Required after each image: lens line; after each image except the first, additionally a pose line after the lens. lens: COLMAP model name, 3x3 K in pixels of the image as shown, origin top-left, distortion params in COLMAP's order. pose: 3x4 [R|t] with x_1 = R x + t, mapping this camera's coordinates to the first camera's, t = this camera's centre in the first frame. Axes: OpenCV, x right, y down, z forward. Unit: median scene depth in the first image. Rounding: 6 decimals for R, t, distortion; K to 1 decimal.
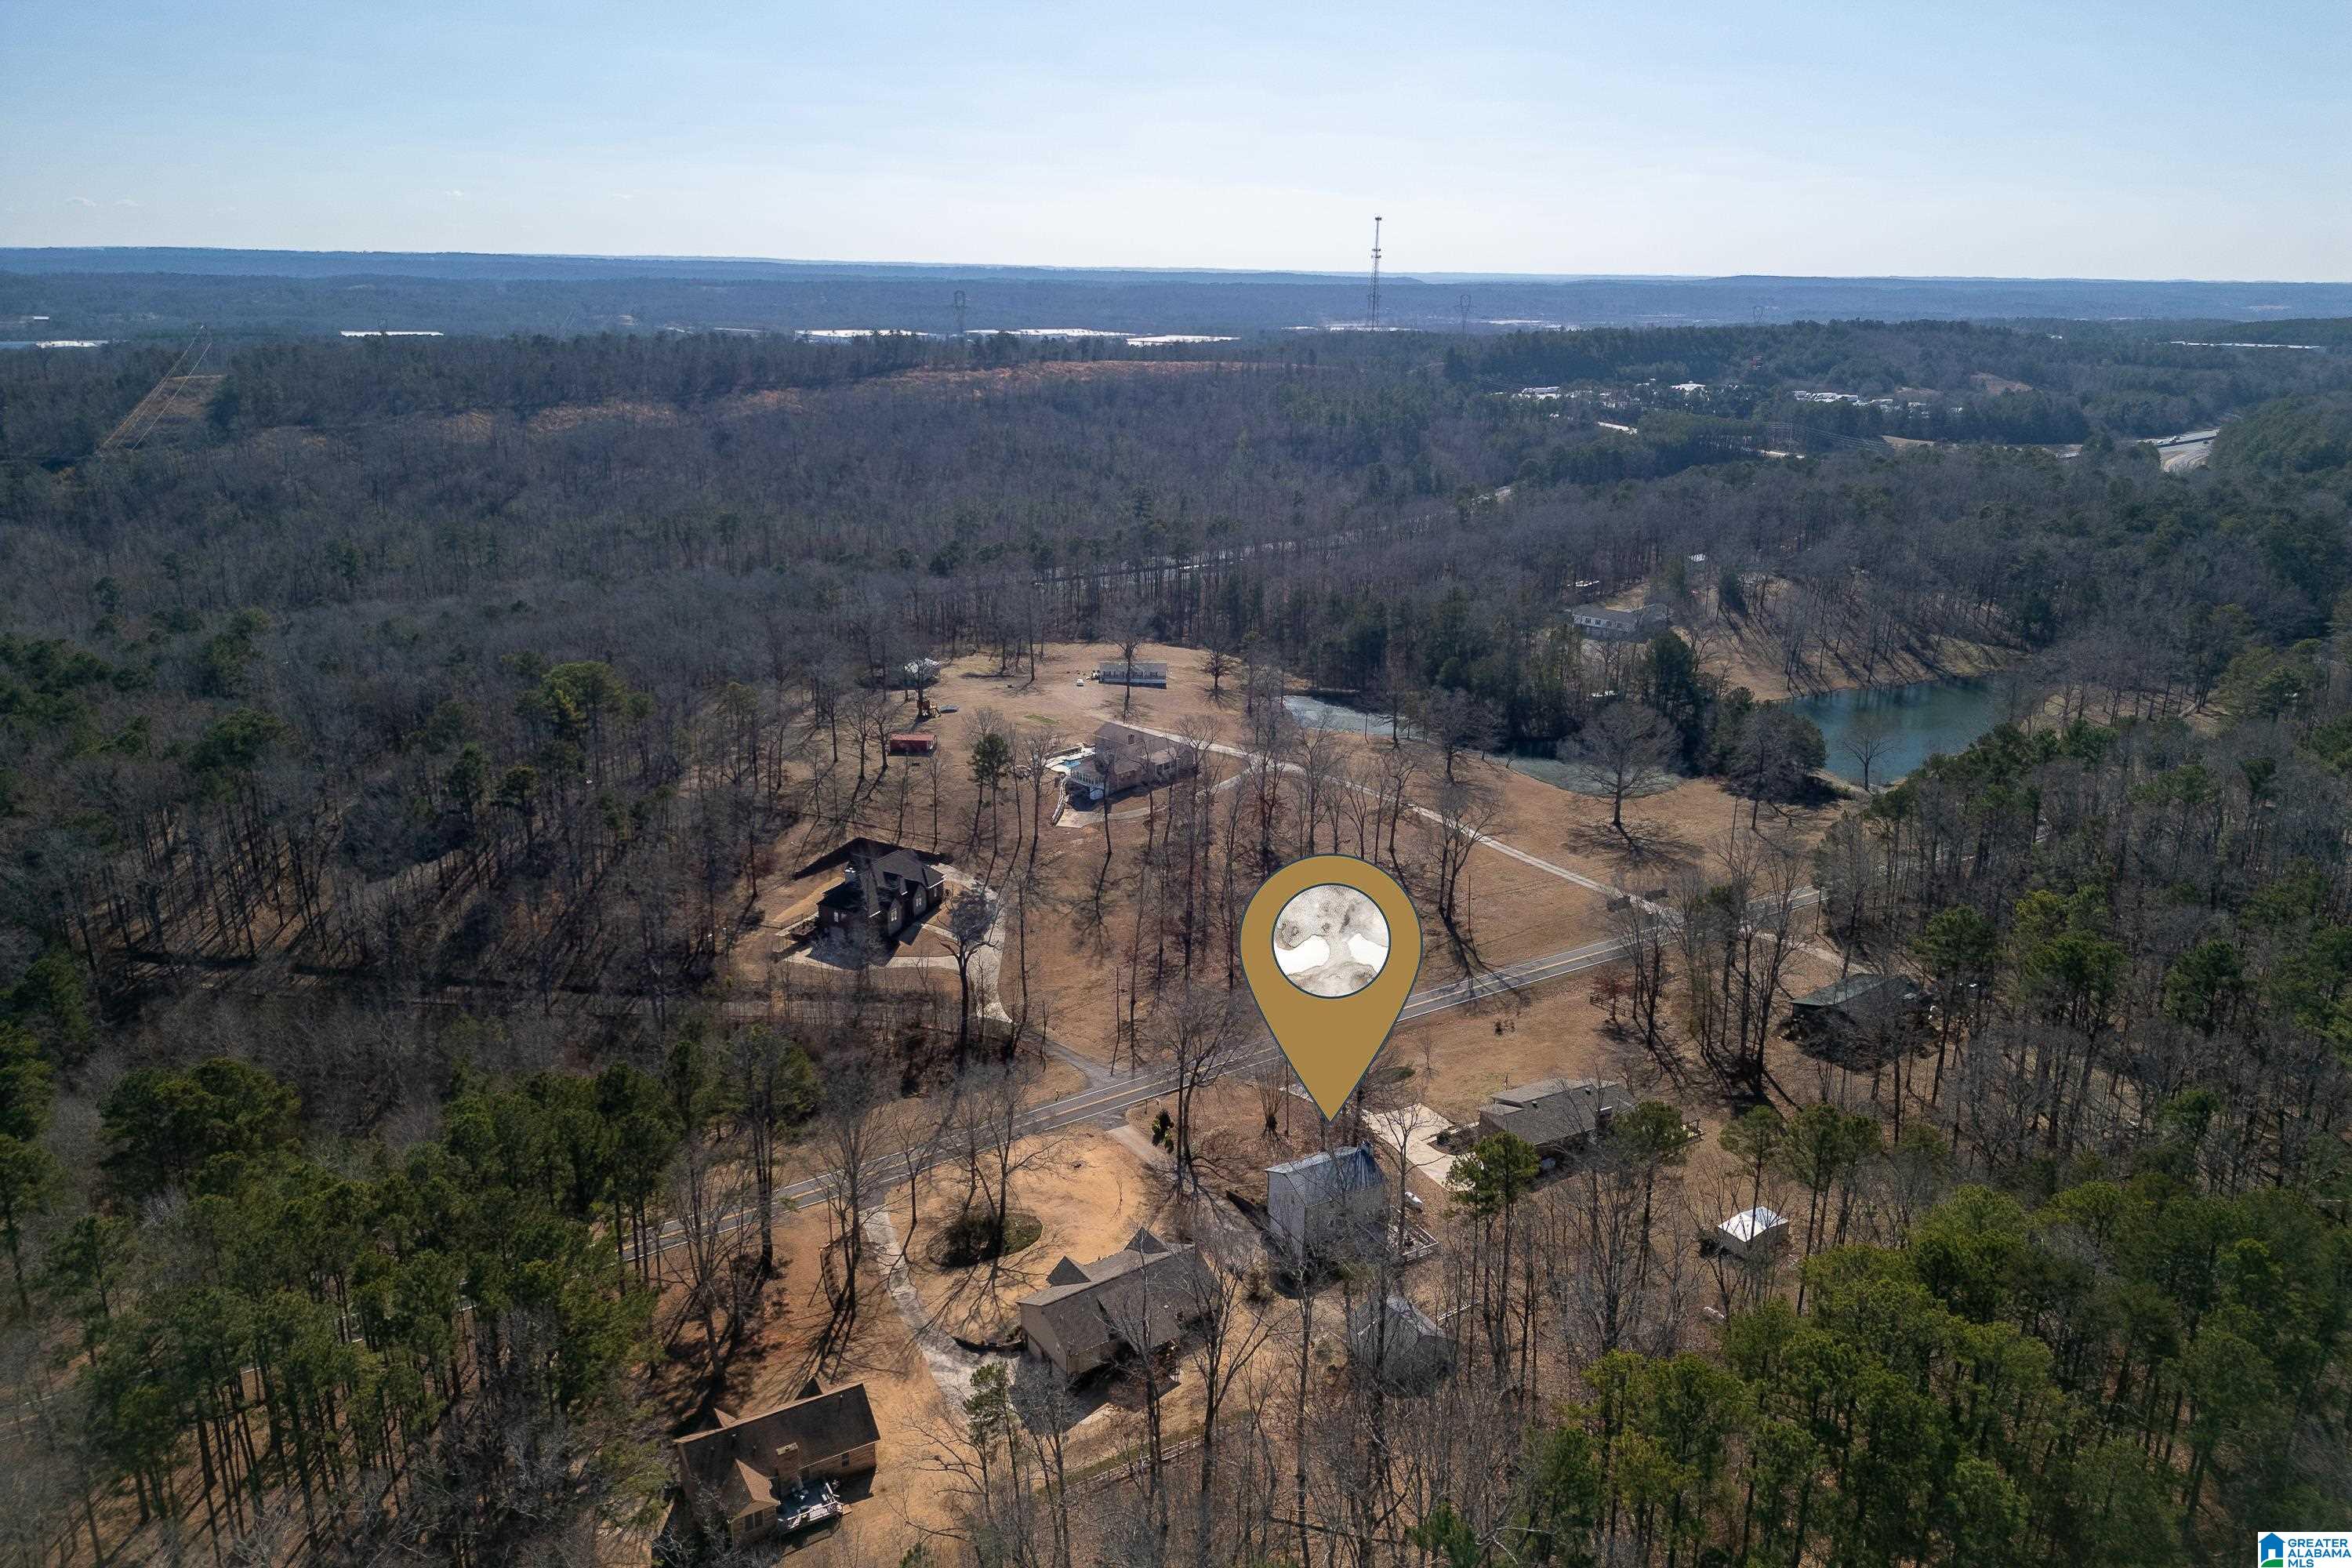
lens RADIAL K [[1628.4, 0, 1156.5], [0, 1628.4, 762.4], [0, 0, 1]] dist [0.066645, -0.069835]
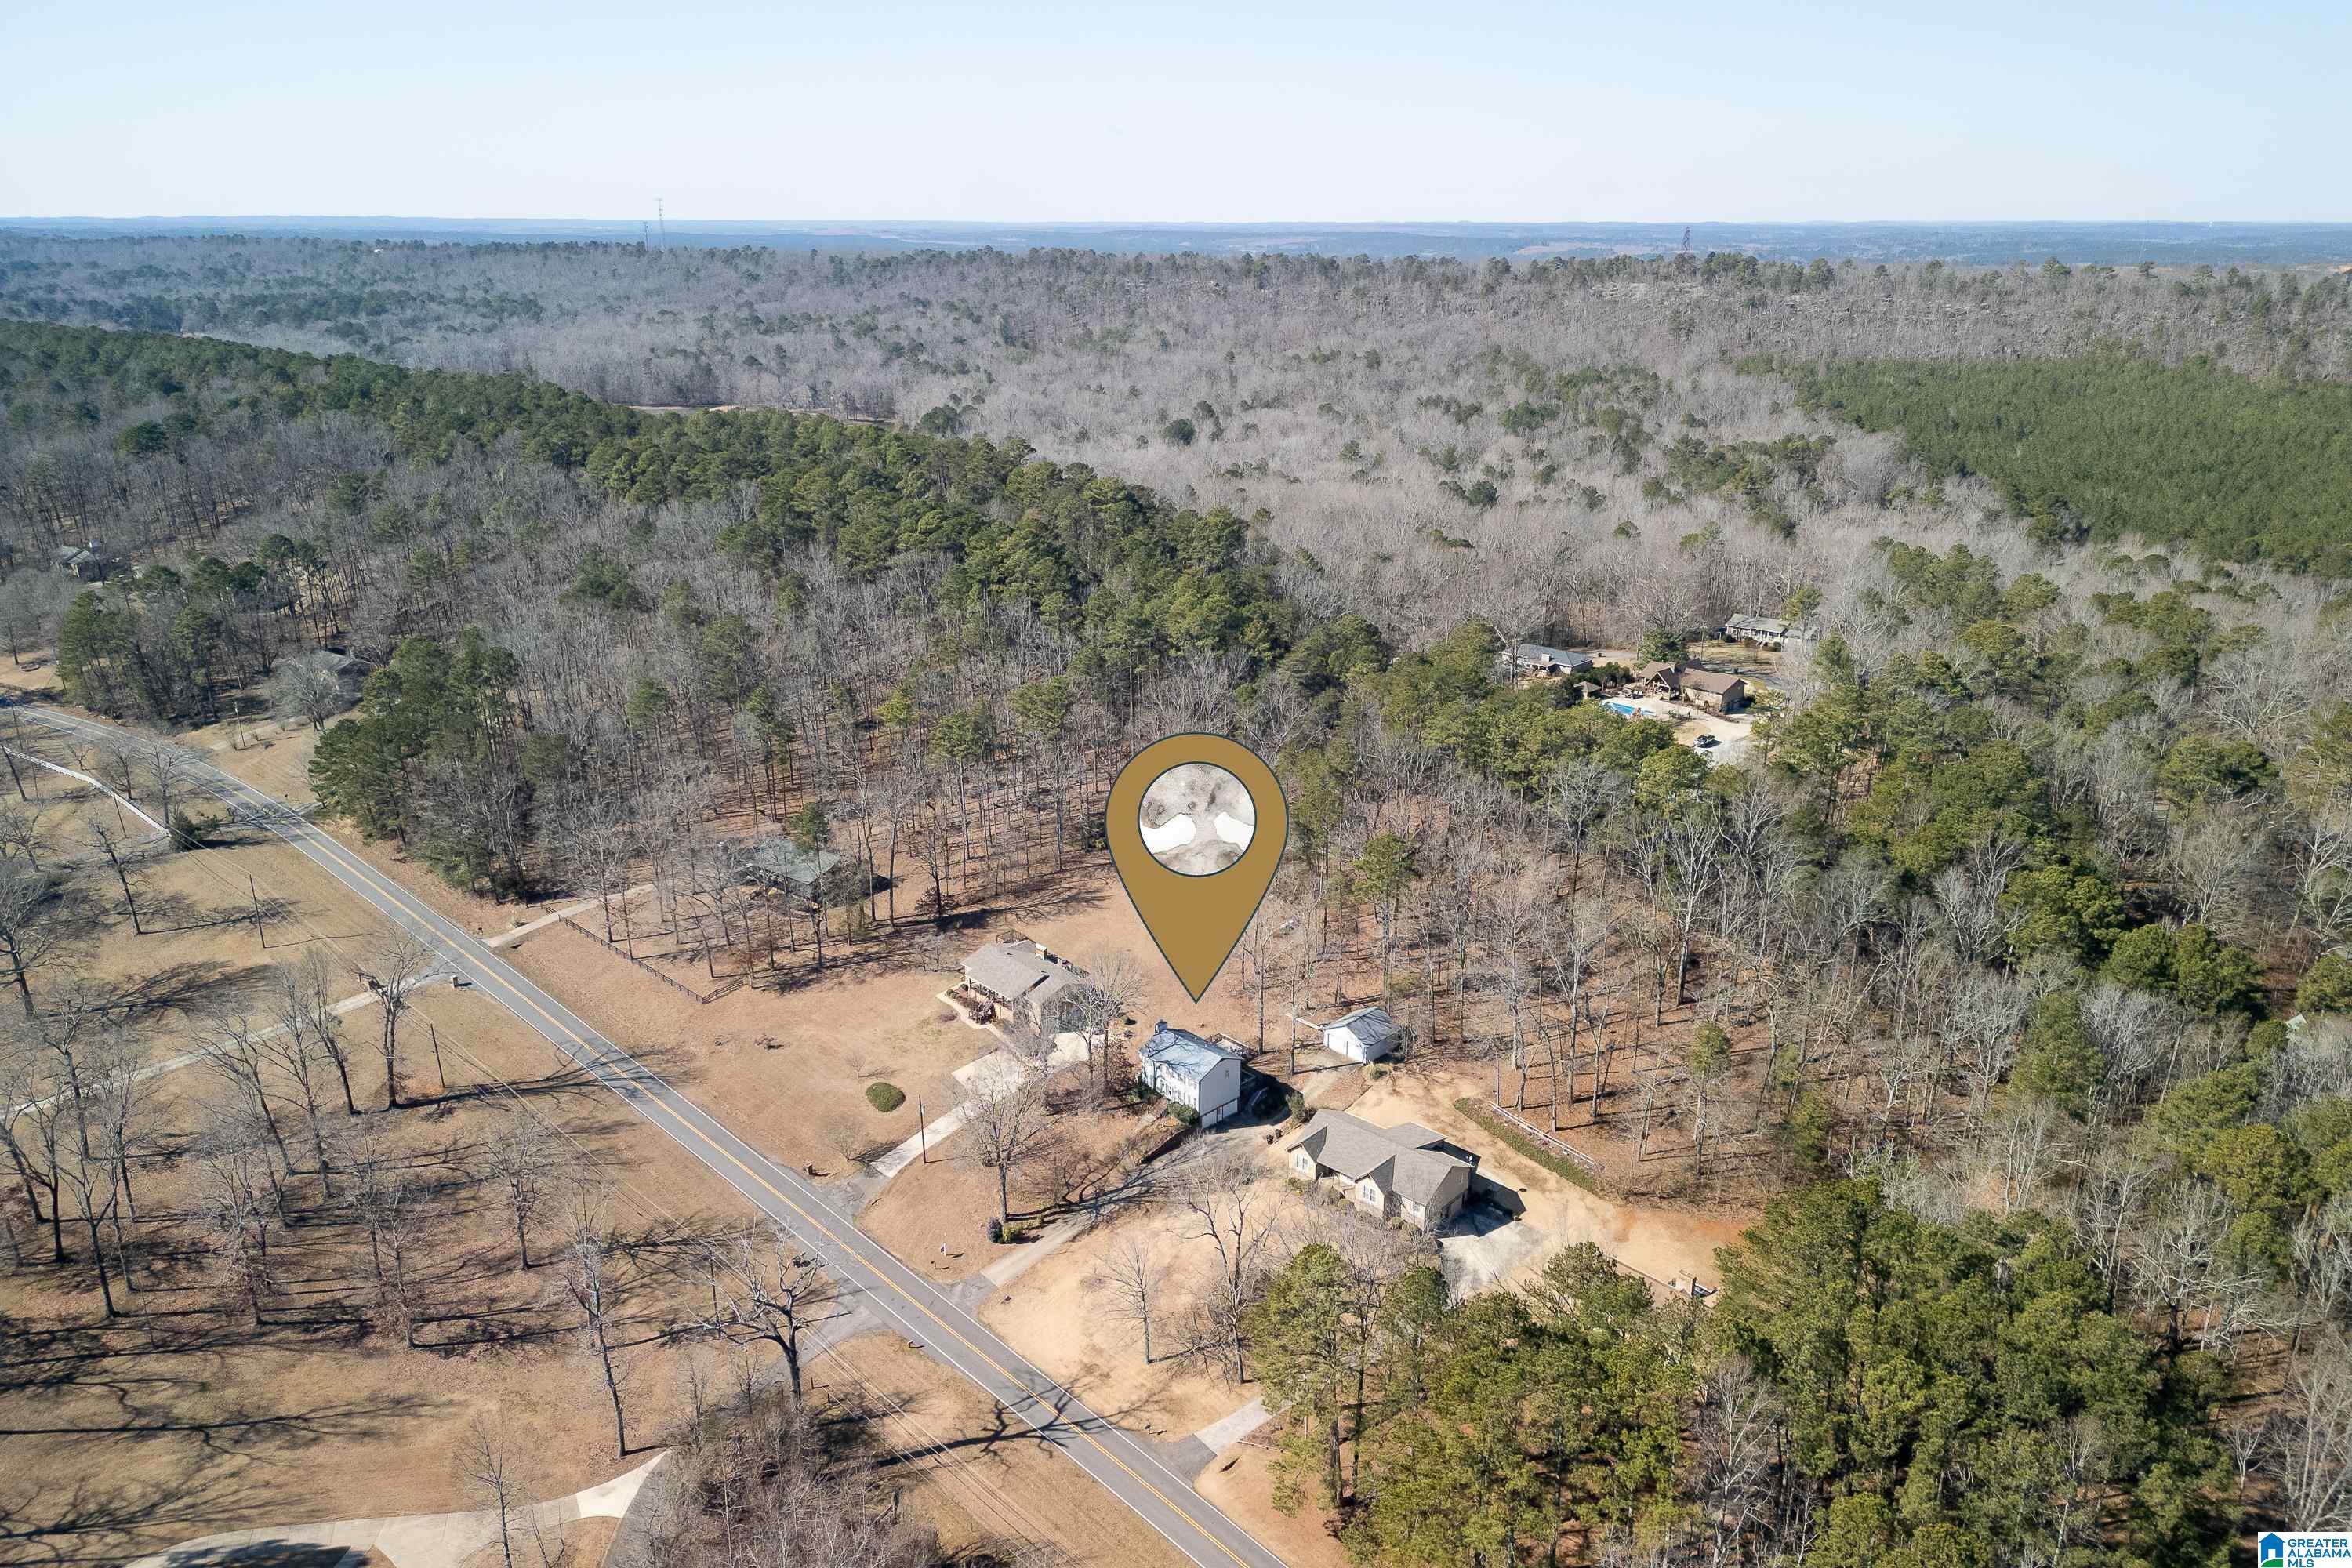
lens RADIAL K [[1628.4, 0, 1159.1], [0, 1628.4, 782.4], [0, 0, 1]] dist [0.066645, -0.069835]
pose [[-0.250620, -0.326634, 0.911317, -0.690057], [0.276555, 0.877975, 0.390739, -0.292824], [-0.927743, 0.349956, -0.129706, 0.871298]]
